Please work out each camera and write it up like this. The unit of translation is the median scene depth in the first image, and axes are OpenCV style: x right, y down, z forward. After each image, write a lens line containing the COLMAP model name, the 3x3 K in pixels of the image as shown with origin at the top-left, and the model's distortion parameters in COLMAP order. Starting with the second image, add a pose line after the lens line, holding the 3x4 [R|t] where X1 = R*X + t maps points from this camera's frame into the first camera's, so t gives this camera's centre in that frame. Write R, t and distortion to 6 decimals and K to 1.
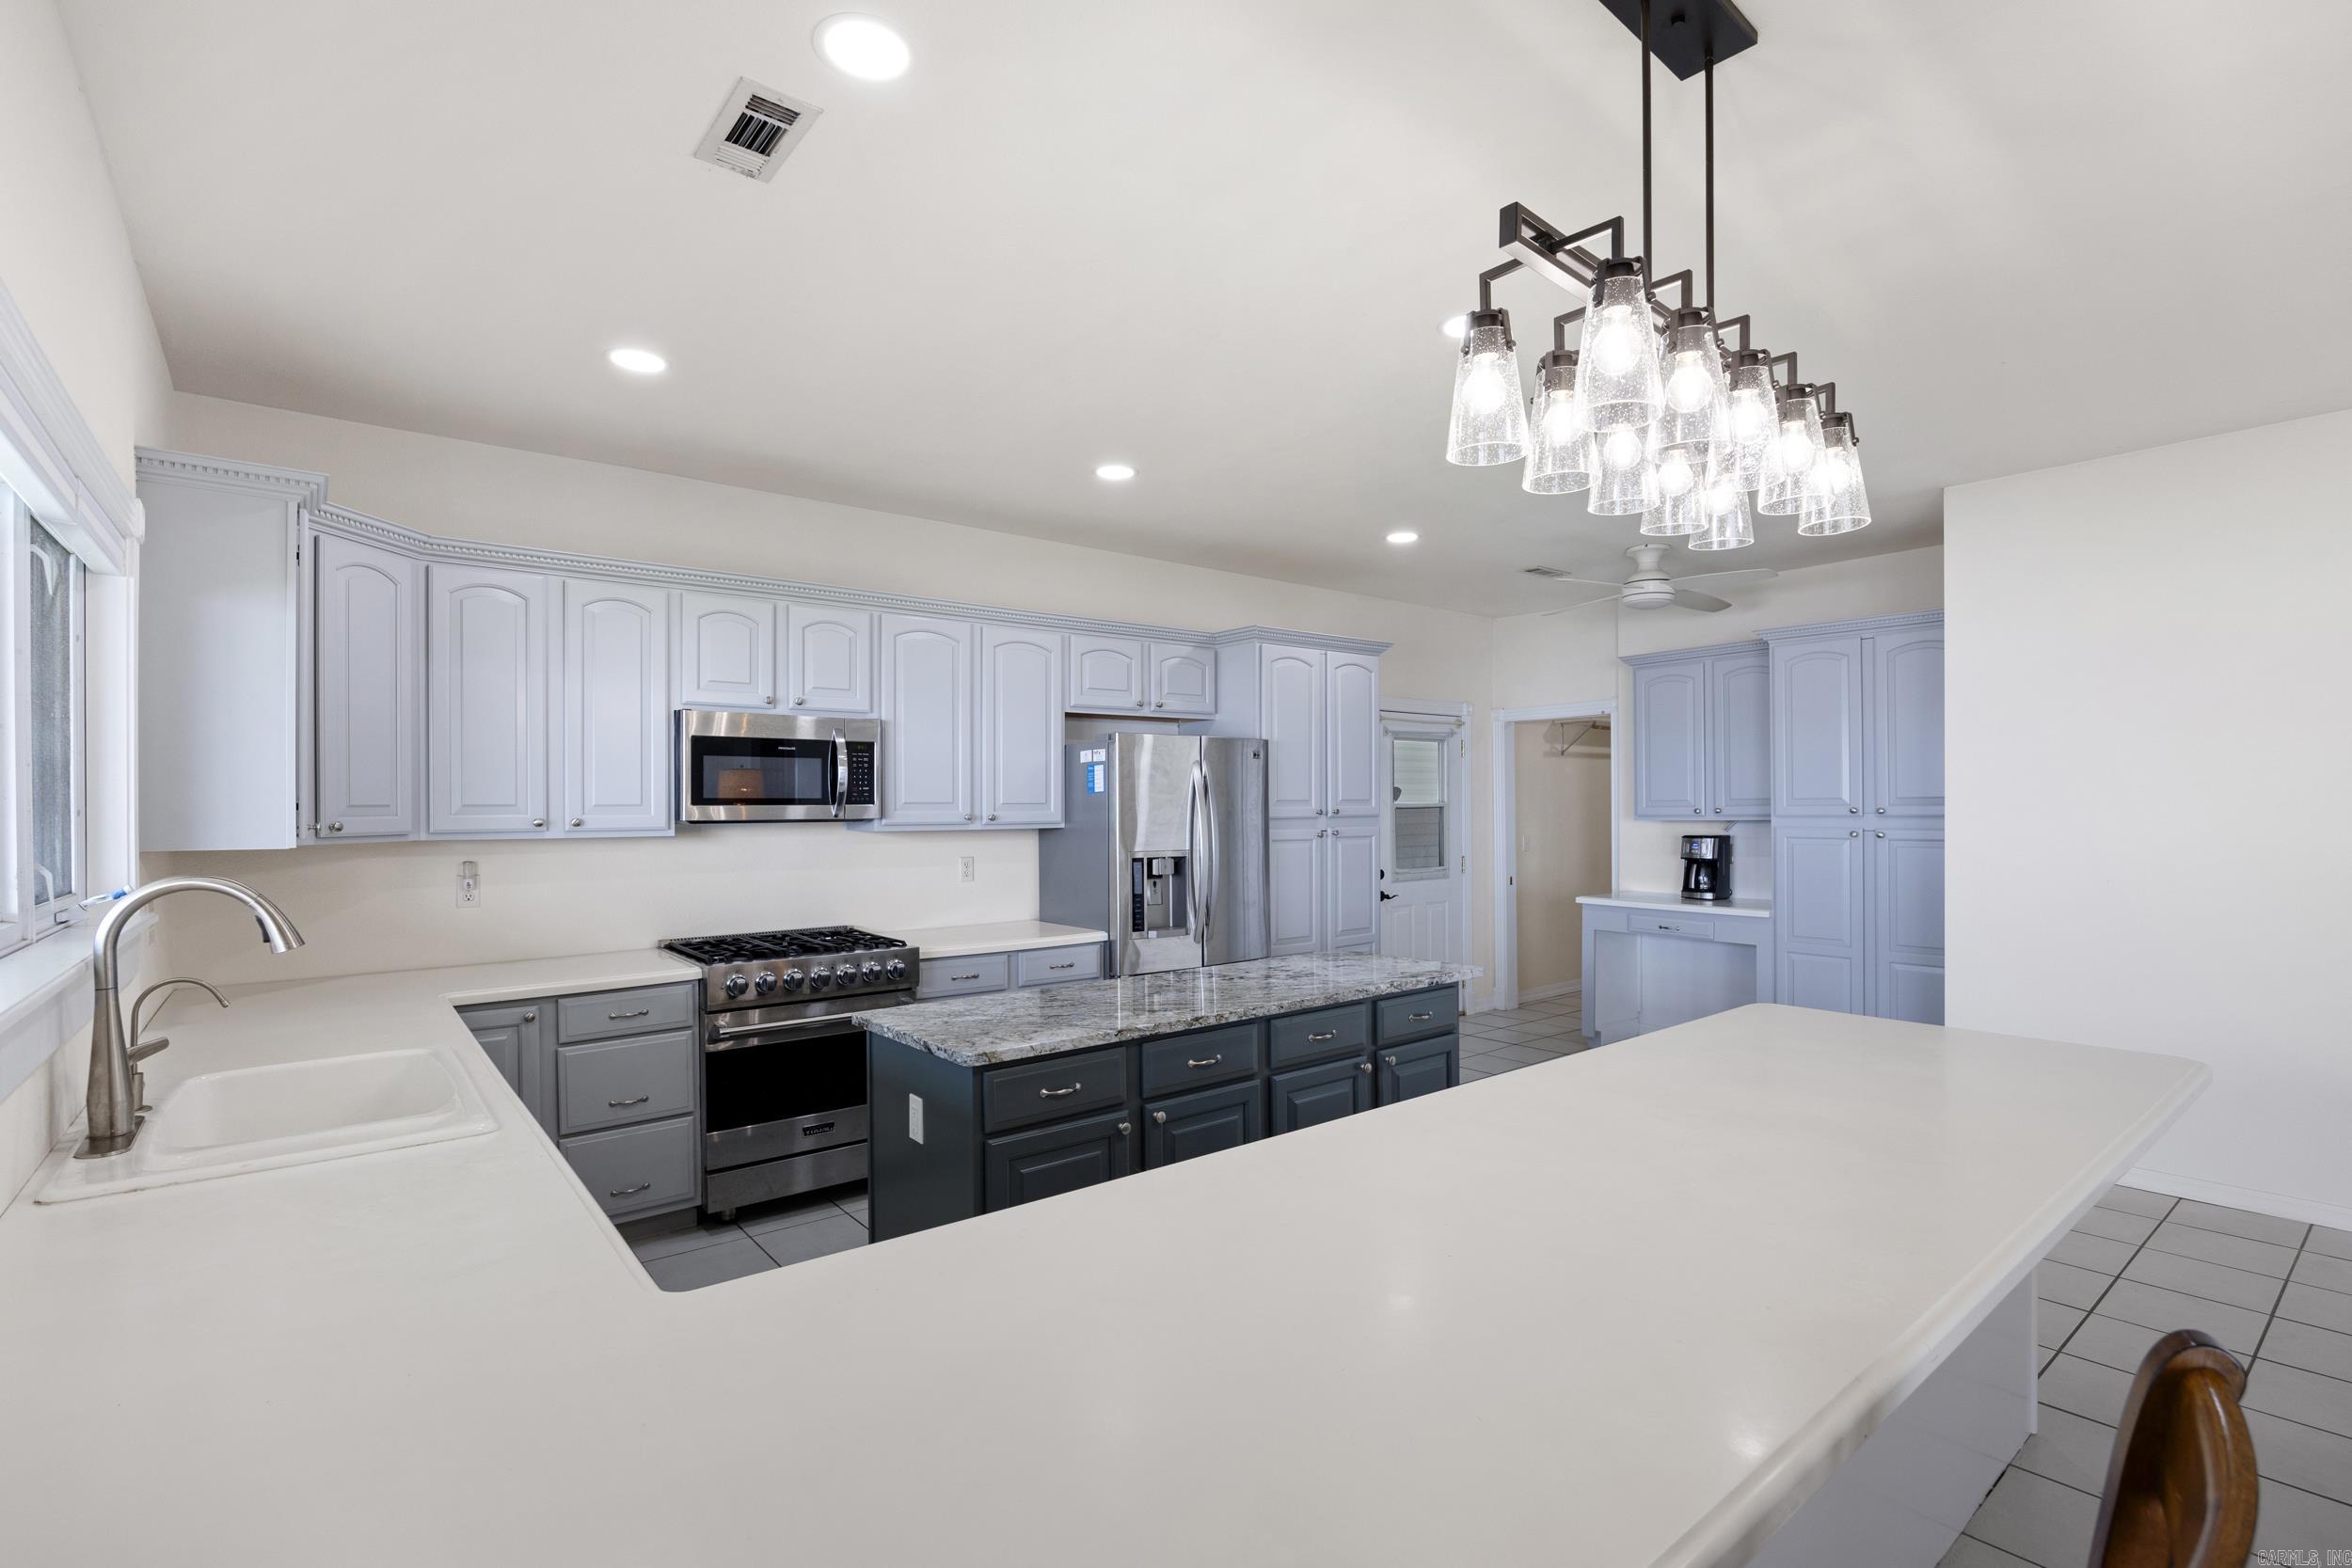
lens RADIAL K [[1084.3, 0, 1177.9], [0, 1084.3, 799.1], [0, 0, 1]] dist [0.000151, 0.000013]
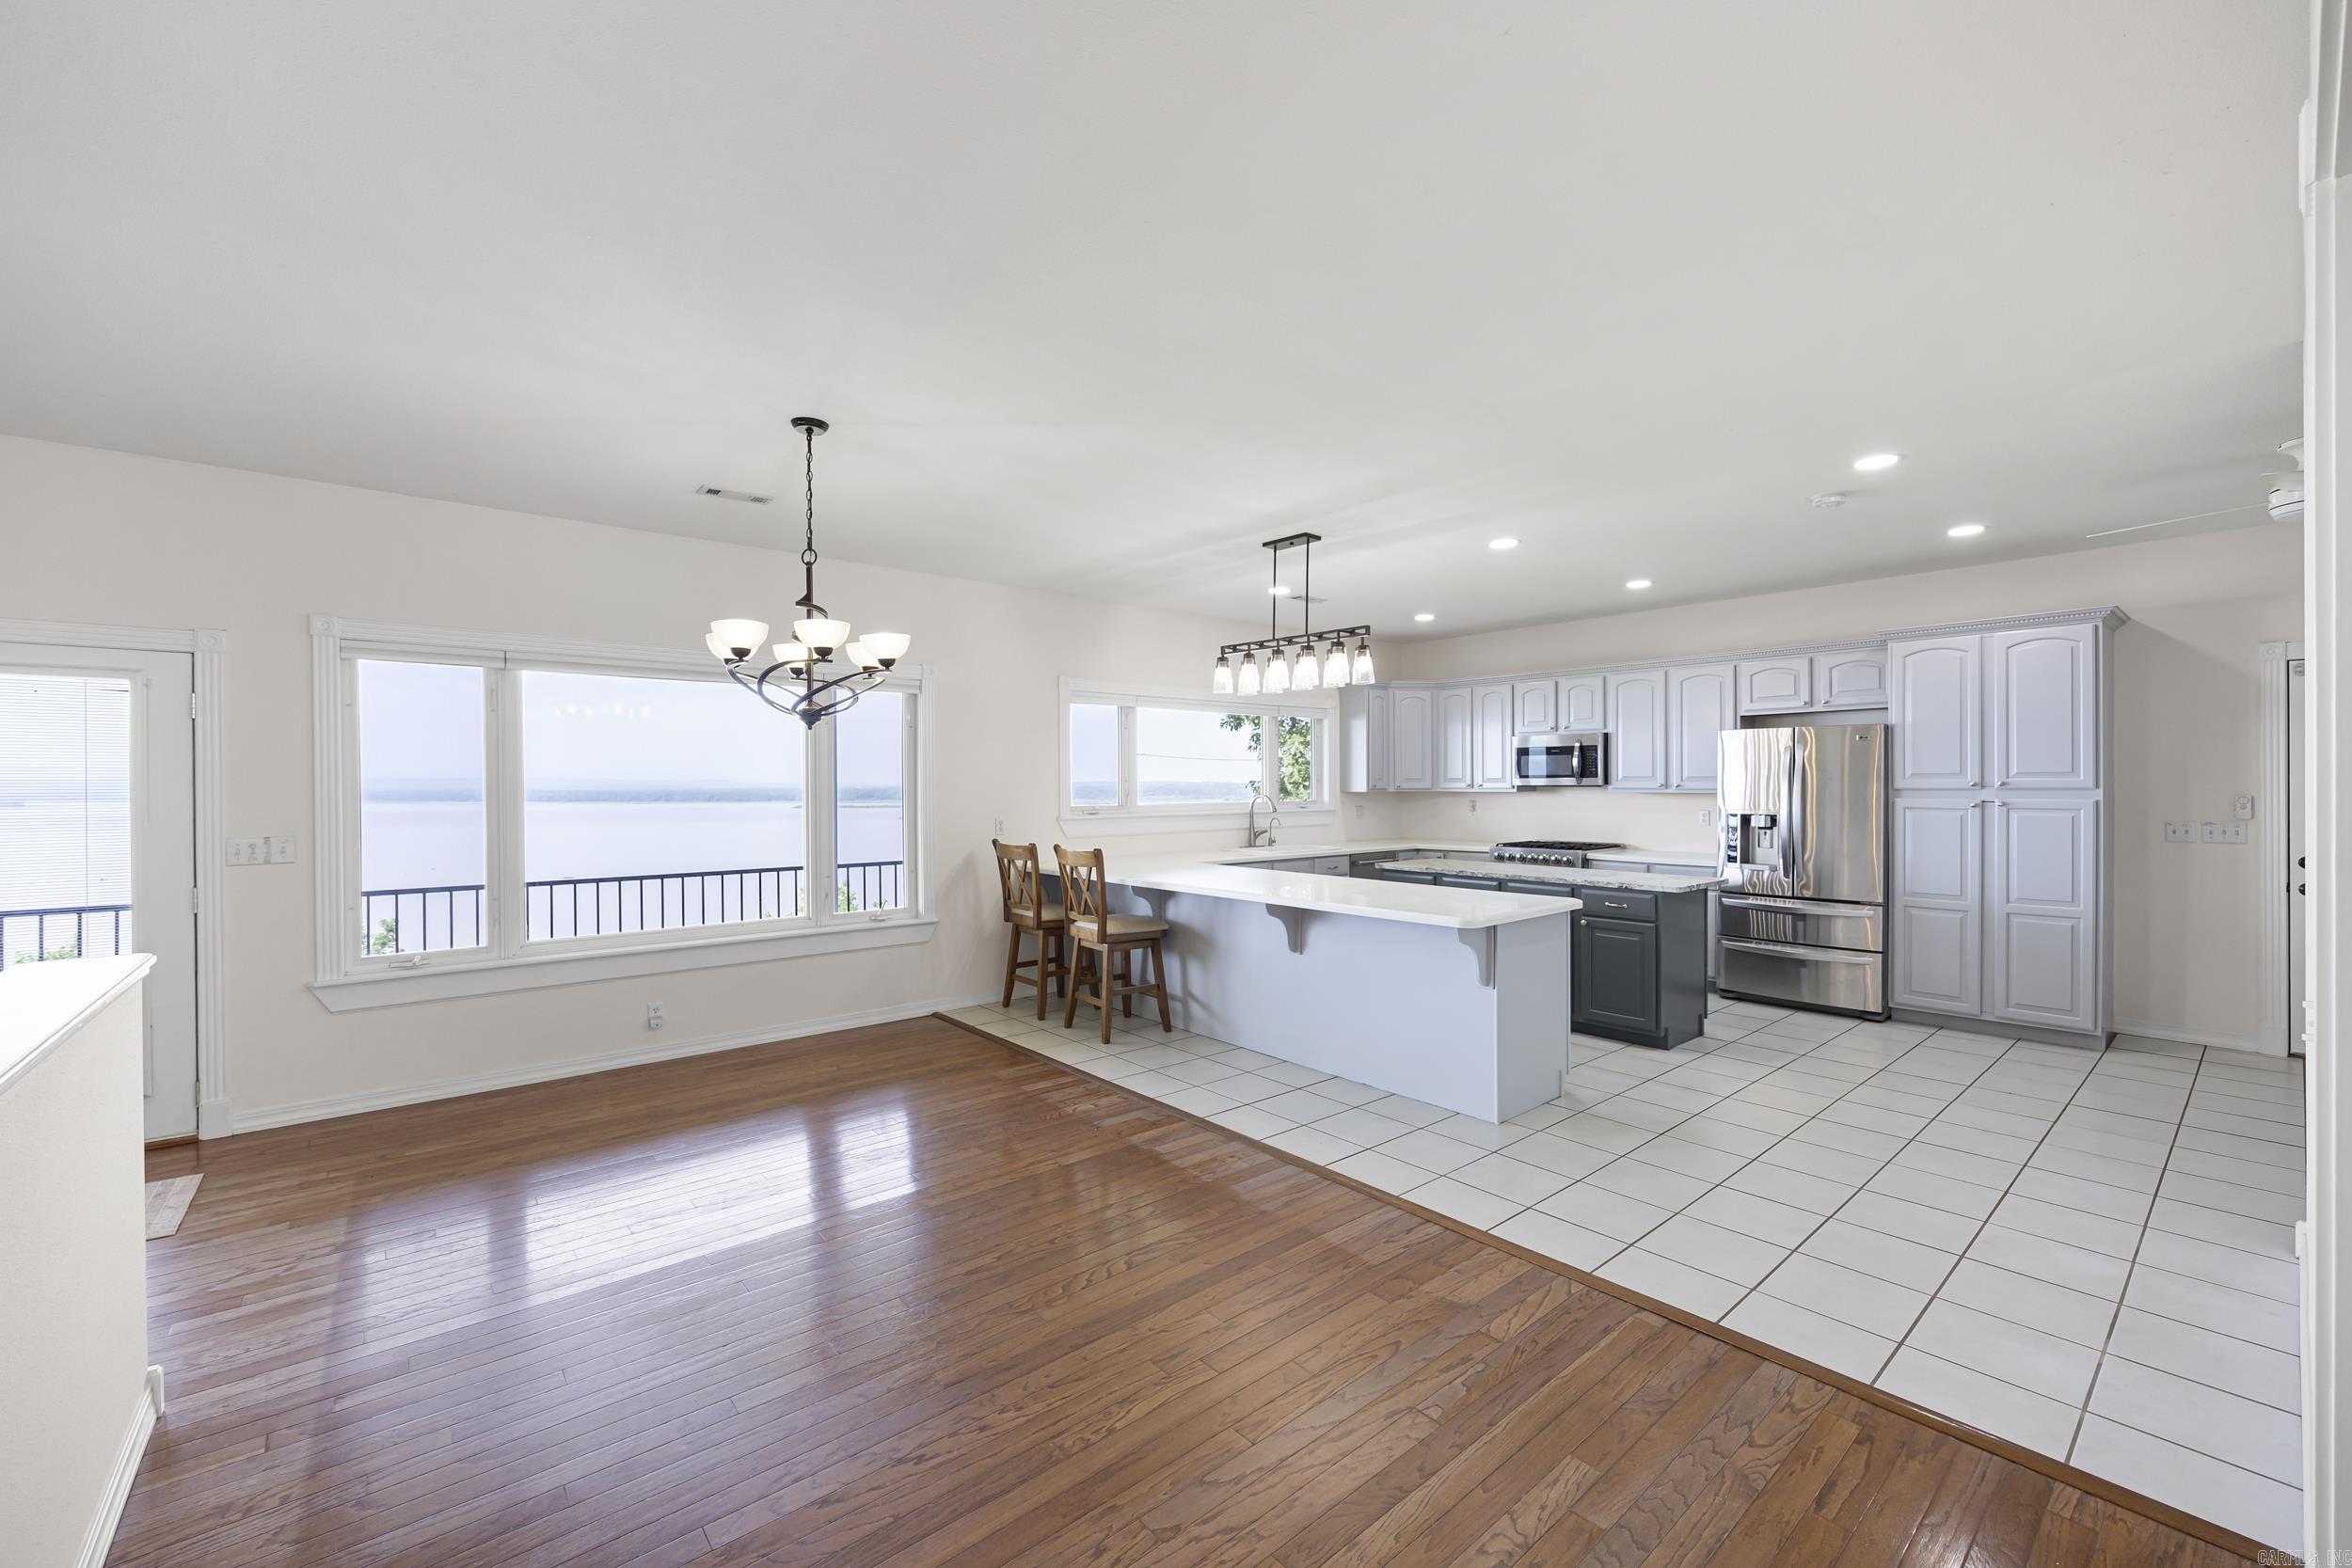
lens RADIAL K [[957.7, 0, 1182.2], [0, 957.7, 784.0], [0, 0, 1]] dist [-0.000442, -0.000023]
pose [[0.021256, 0.008828, -0.999735, 1.272993], [0.012255, 0.999884, 0.009090, -0.007895], [0.999699, -0.012445, 0.021146, 0.218921]]
